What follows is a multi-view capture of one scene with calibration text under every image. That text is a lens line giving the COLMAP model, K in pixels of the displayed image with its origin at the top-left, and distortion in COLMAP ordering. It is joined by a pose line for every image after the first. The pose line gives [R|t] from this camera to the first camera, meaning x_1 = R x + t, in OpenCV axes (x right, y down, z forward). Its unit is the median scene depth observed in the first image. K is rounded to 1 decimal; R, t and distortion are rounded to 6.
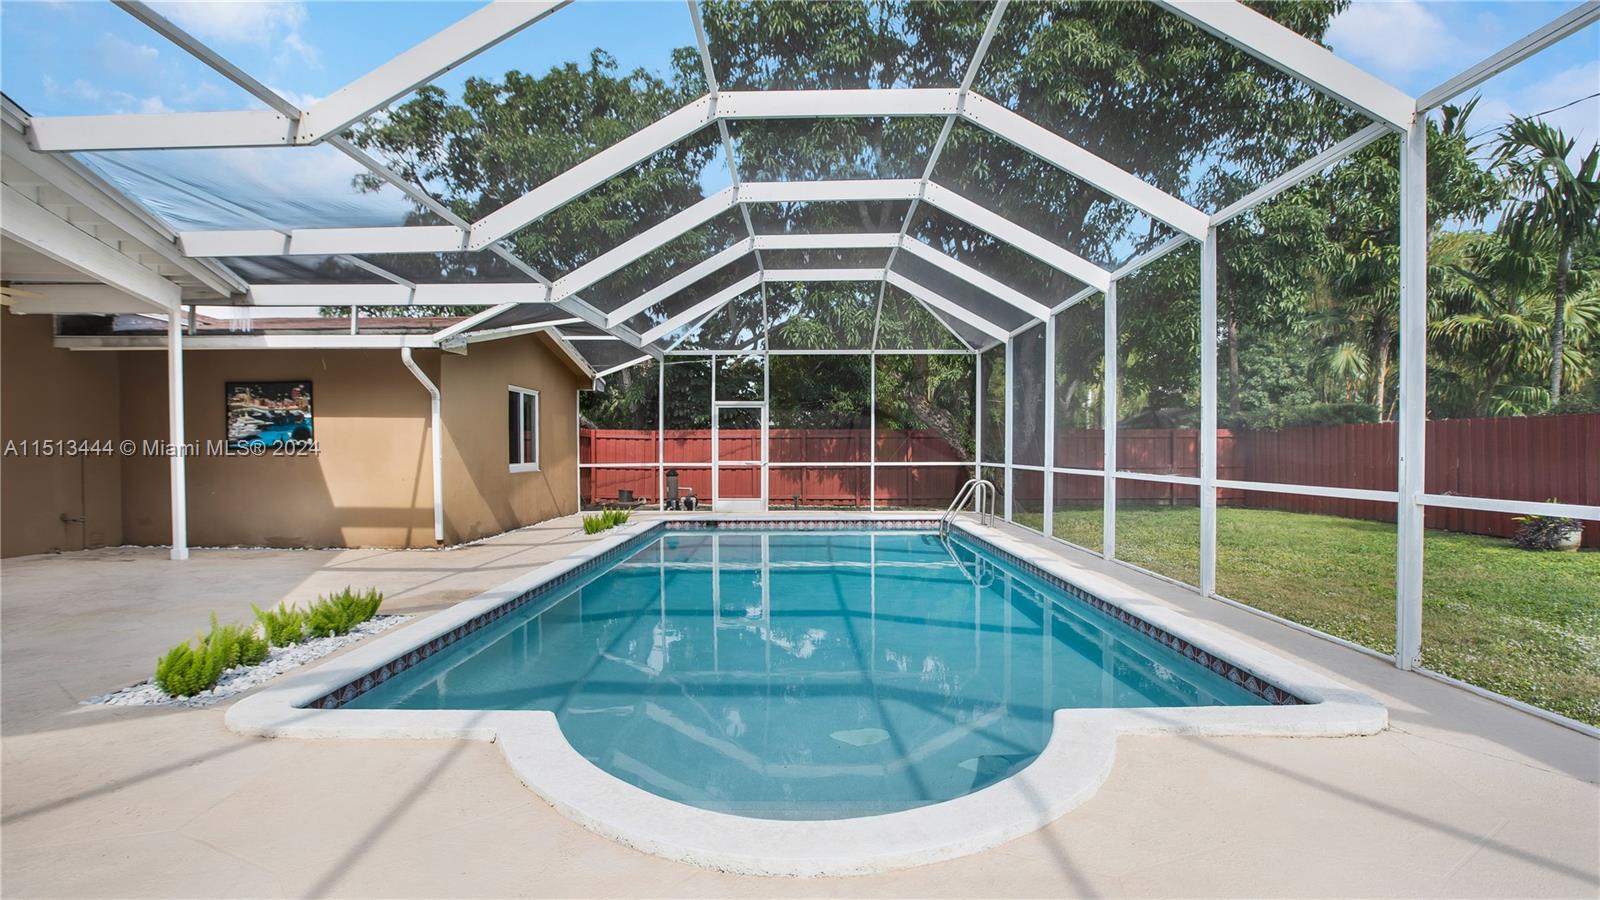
lens RADIAL K [[773.2, 0, 768.7], [0, 773.2, 459.7], [0, 0, 1]] dist [0.000178, 0.000283]
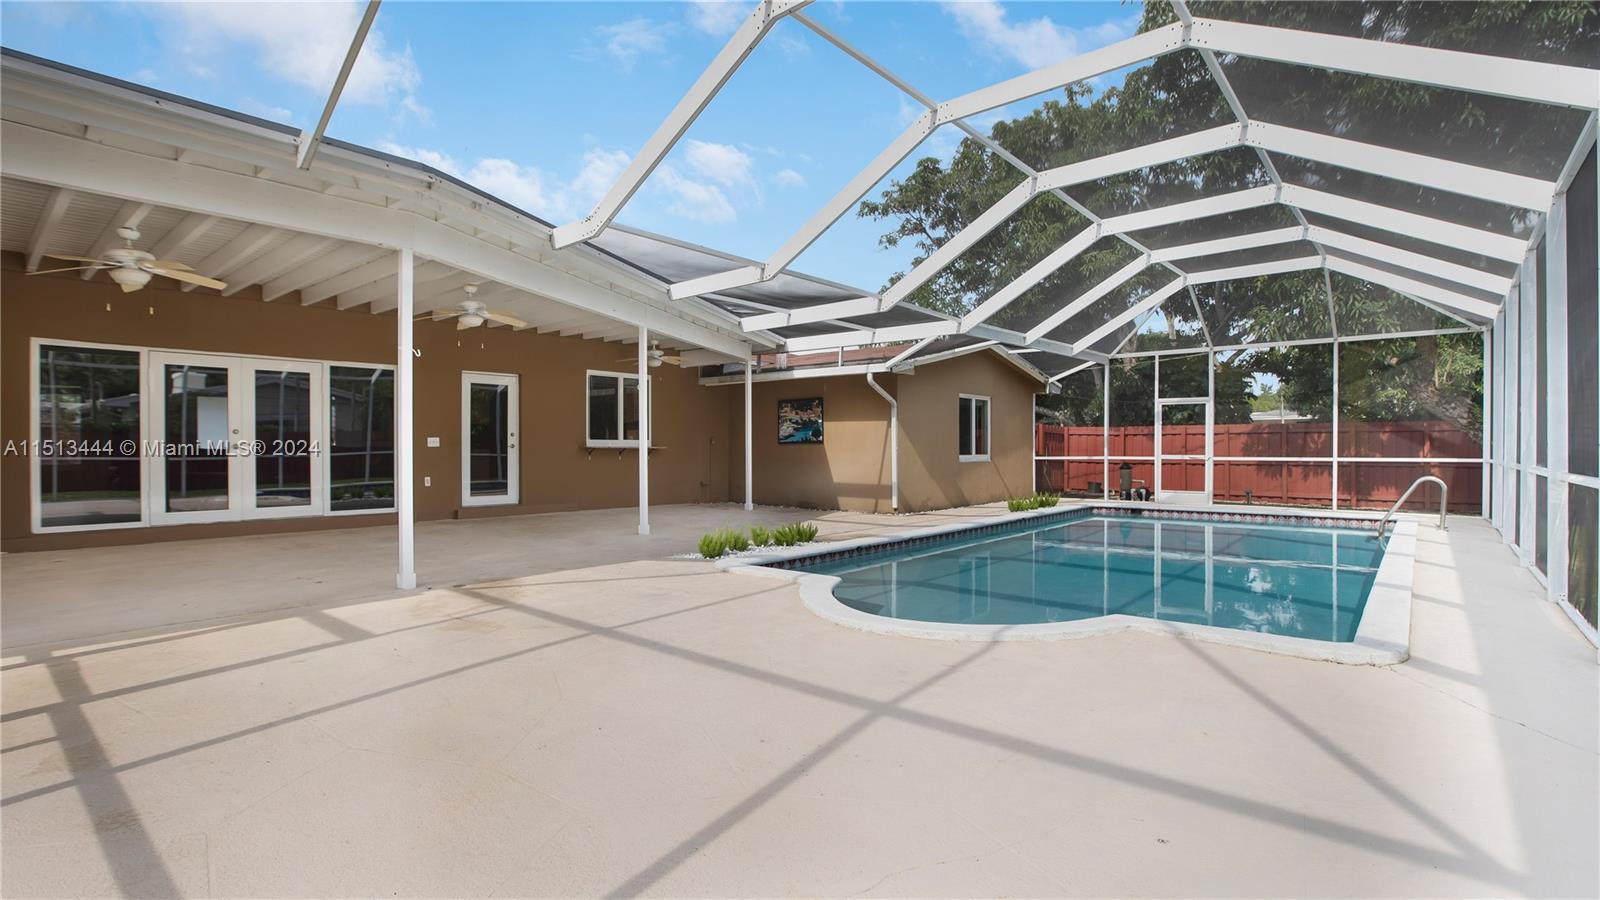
lens RADIAL K [[749.9, 0, 800.0], [0, 749.9, 450.0], [0, 0, 1]] dist [-0.000046, 0.000126]
pose [[0.793360, 0.003028, -0.608746, 0.258303], [-0.008984, 0.999937, -0.006735, 0.009595], [0.608687, 0.010812, 0.793337, -0.177379]]
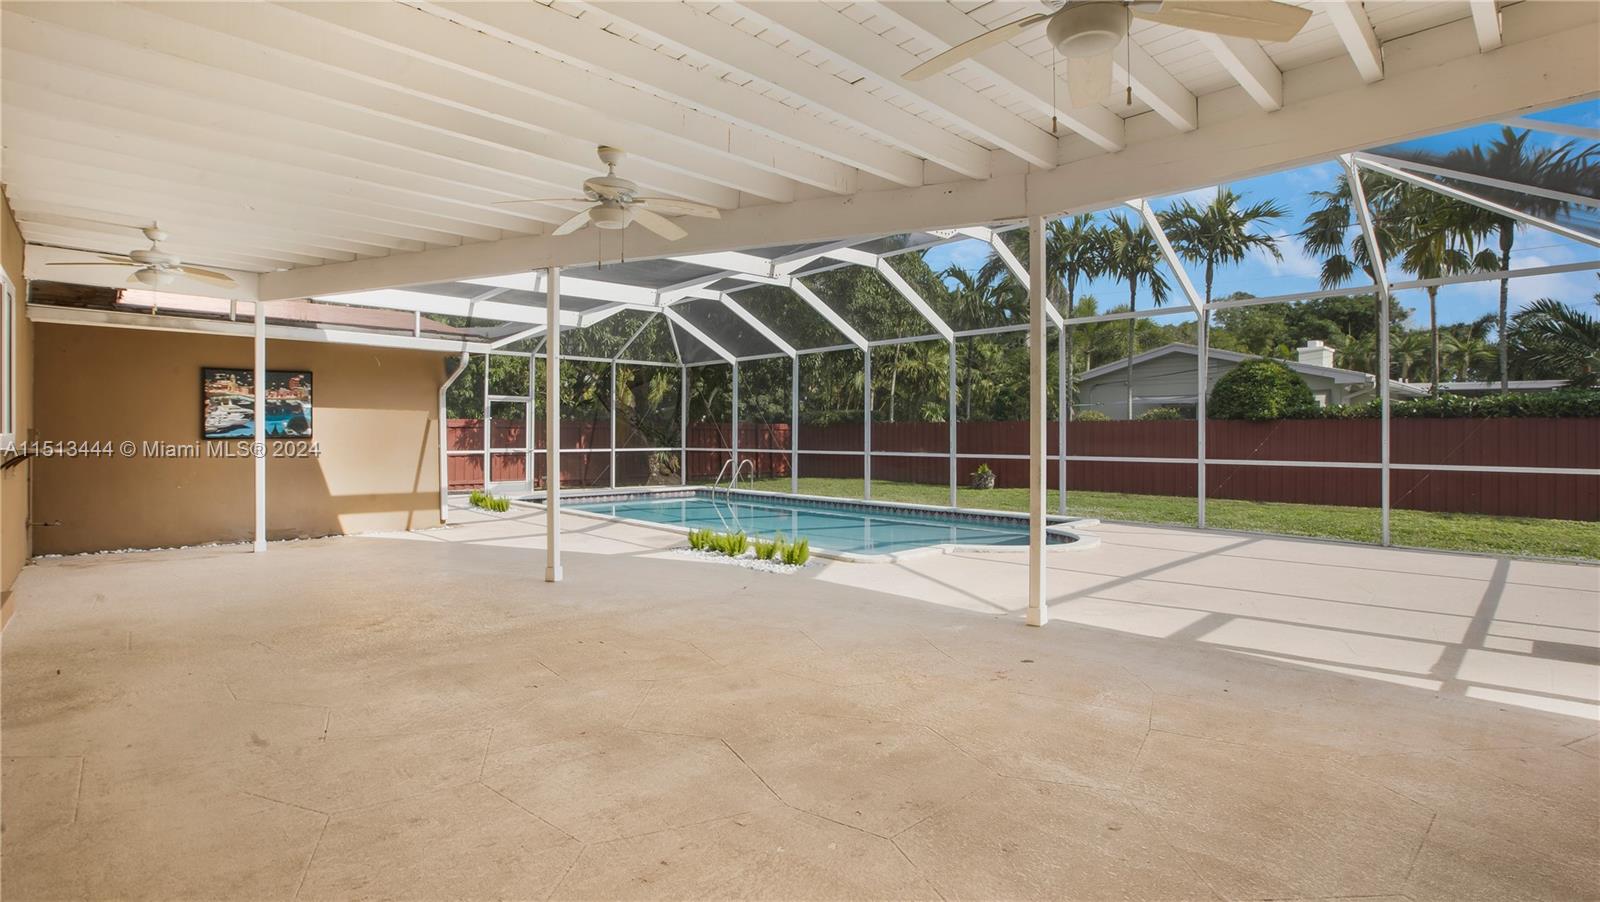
lens RADIAL K [[795.0, 0, 802.5], [0, 795.0, 429.1], [0, 0, 1]] dist [-0.018630, 0.029447]
pose [[0.693944, 0.007586, 0.719989, -0.886652], [0.008662, 0.999784, -0.018884, -0.001874], [-0.719977, 0.019341, 0.693728, -0.174714]]
